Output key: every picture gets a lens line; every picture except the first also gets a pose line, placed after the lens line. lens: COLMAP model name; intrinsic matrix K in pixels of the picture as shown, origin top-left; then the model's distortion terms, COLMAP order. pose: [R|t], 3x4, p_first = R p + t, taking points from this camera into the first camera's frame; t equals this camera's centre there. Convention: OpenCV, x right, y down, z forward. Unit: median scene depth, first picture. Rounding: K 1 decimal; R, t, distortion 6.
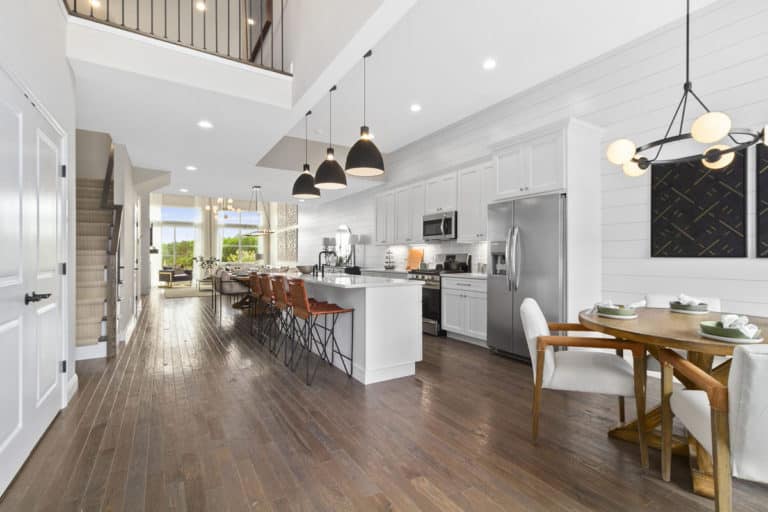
lens RADIAL K [[354.2, 0, 381.4], [0, 354.2, 255.1], [0, 0, 1]] dist [0.007072, 0.001643]
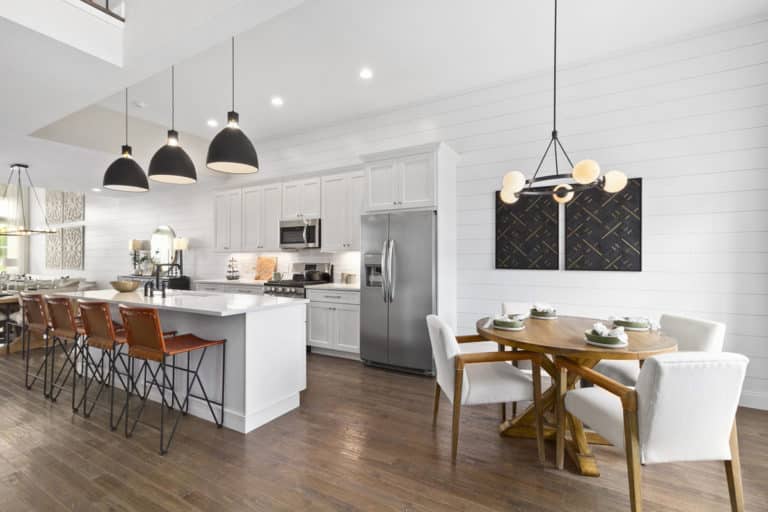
lens RADIAL K [[354.2, 0, 383.7], [0, 354.2, 257.1], [0, 0, 1]] dist [0.007072, 0.001643]
pose [[0.880457, 0.001561, 0.474123, -0.131838], [-0.000928, 0.999998, -0.001569, -0.029895], [-0.474124, 0.000942, 0.880457, 0.122040]]
